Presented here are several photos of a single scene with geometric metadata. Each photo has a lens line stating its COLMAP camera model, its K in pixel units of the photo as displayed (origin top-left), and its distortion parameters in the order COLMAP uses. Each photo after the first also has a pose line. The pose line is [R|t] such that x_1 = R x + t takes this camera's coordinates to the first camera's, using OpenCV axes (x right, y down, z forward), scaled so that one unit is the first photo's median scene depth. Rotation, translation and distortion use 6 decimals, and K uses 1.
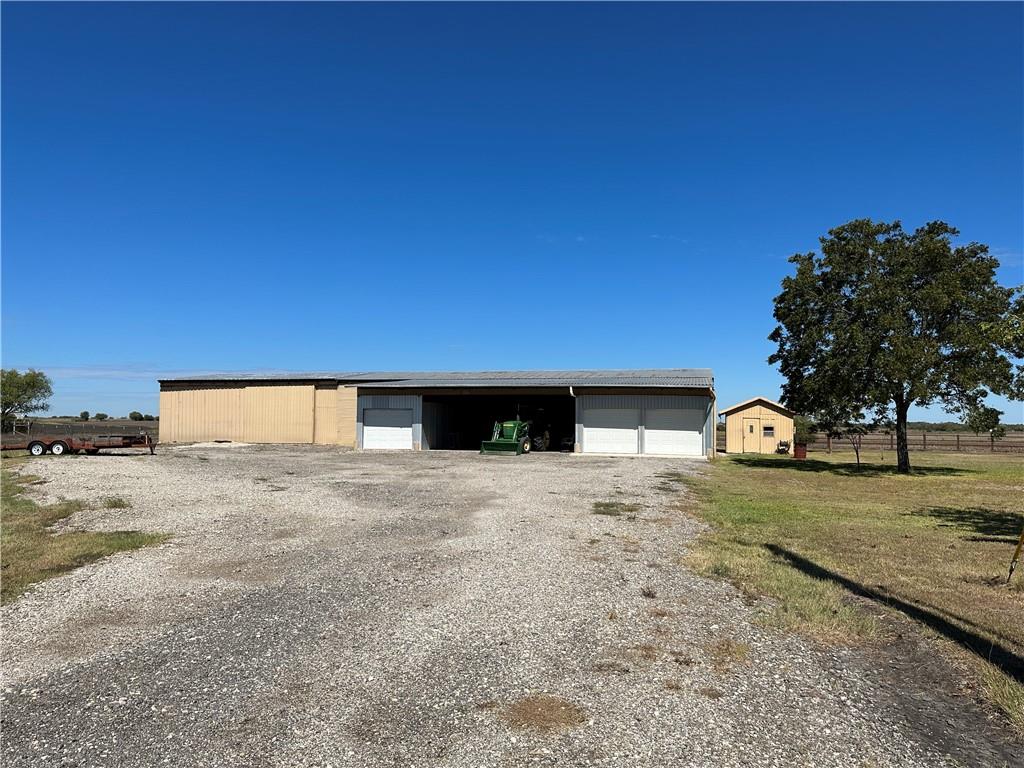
lens RADIAL K [[696.7, 0, 512.0], [0, 696.7, 384.0], [0, 0, 1]] dist [0.004226, -0.000533]
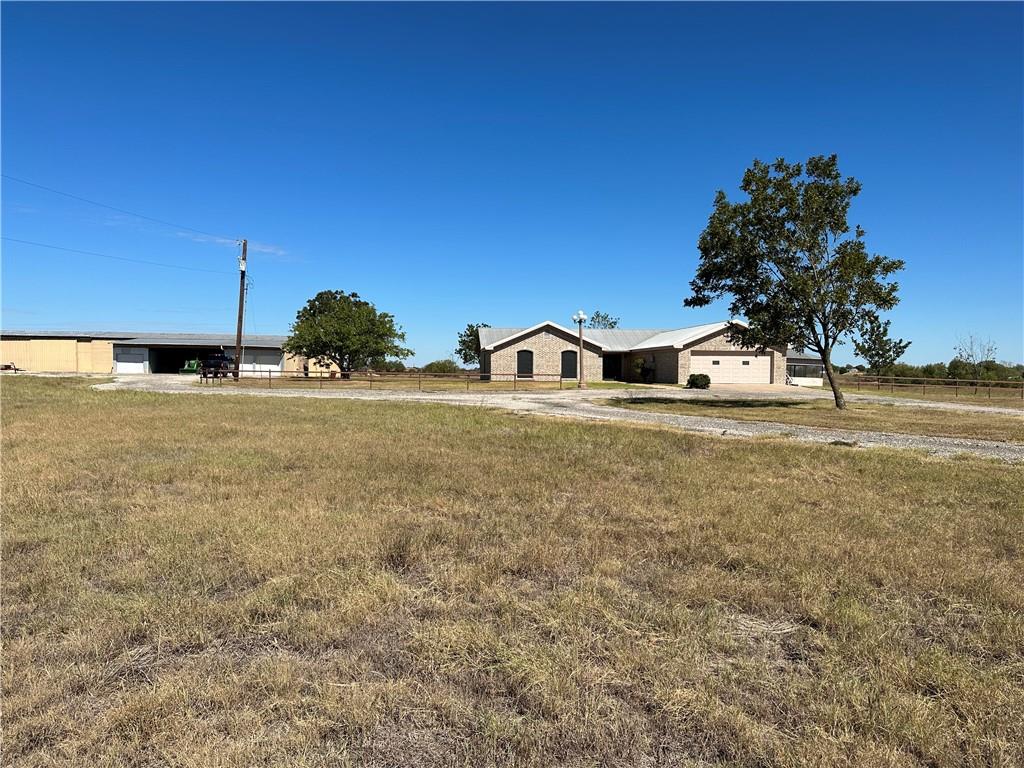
lens RADIAL K [[696.7, 0, 512.0], [0, 696.7, 384.0], [0, 0, 1]] dist [0.004226, -0.000533]
pose [[0.919255, -0.002186, 0.393658, 0.060032], [-0.029078, 0.996876, 0.073437, -0.070262], [-0.392588, -0.078954, 0.916319, -1.569572]]
